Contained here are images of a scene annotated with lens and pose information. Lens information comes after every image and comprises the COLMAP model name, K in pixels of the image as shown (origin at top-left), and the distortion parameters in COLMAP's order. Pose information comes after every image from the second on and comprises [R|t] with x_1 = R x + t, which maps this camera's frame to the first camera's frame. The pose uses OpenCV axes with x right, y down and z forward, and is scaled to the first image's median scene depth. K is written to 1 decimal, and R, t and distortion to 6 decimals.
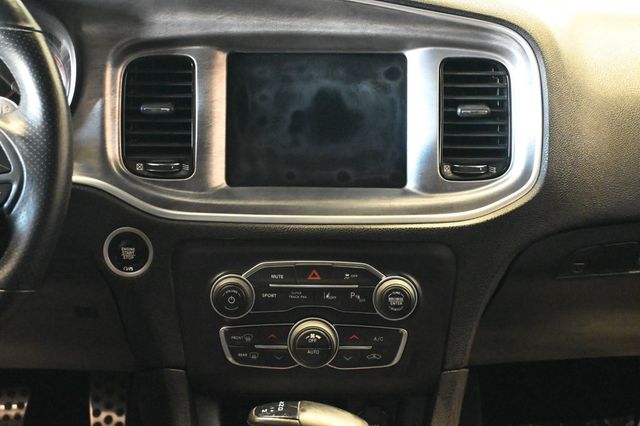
lens RADIAL K [[1157.1, 0, 320.0], [0, 1157.1, 213.0], [0, 0, 1]] dist [-0.012840, -0.068248]
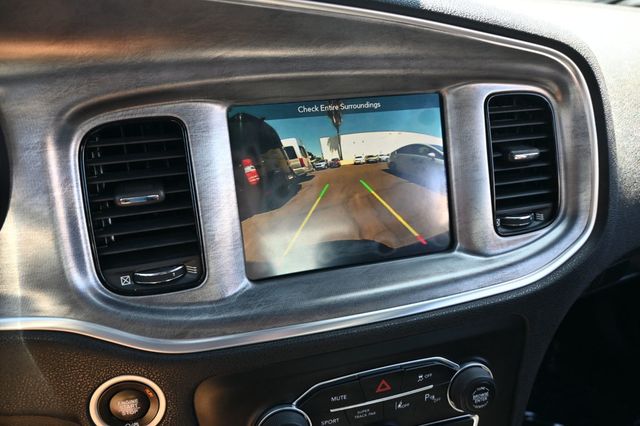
lens RADIAL K [[468.1, 0, 310.9], [0, 468.1, 214.4], [0, 0, 1]] dist [0.003979, 0.001415]
pose [[0.957068, -0.132081, 0.258021, -0.116897], [0.103053, 0.987040, 0.123014, -0.104158], [-0.270924, -0.091143, 0.958276, 0.703890]]
